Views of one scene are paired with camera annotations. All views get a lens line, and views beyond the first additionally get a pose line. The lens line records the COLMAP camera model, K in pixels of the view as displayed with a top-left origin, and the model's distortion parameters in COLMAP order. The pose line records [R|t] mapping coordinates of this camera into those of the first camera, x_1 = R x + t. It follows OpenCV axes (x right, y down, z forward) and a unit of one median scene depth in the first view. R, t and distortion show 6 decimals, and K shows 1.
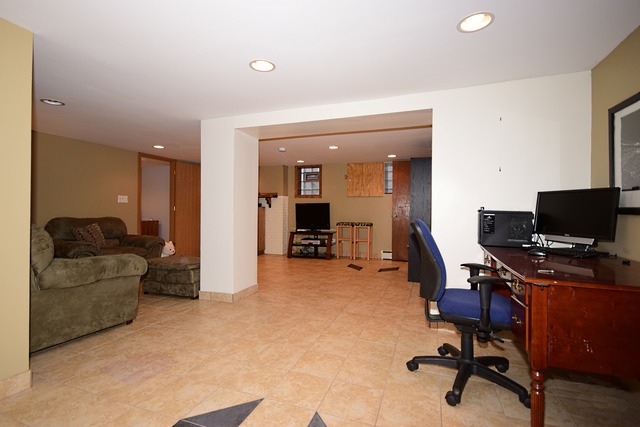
lens RADIAL K [[304.2, 0, 320.0], [0, 304.2, 213.5], [0, 0, 1]] dist [0.002116, 0.000419]
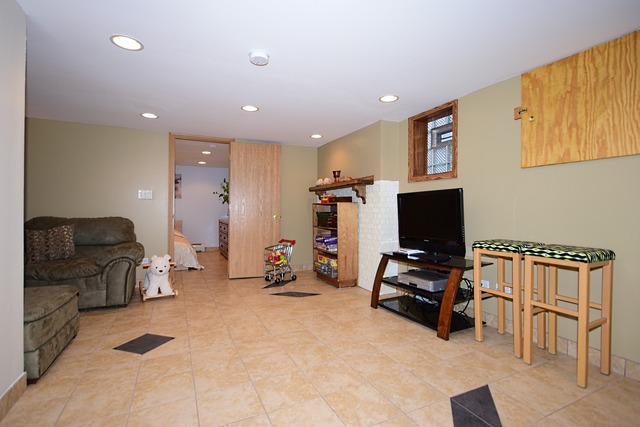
lens RADIAL K [[304.2, 0, 320.0], [0, 304.2, 213.5], [0, 0, 1]] dist [0.002116, 0.000419]
pose [[0.723549, 0.002631, -0.690268, 0.164924], [-0.007371, 0.999965, -0.003915, 0.000681], [0.690233, 0.007921, 0.723543, 0.588692]]
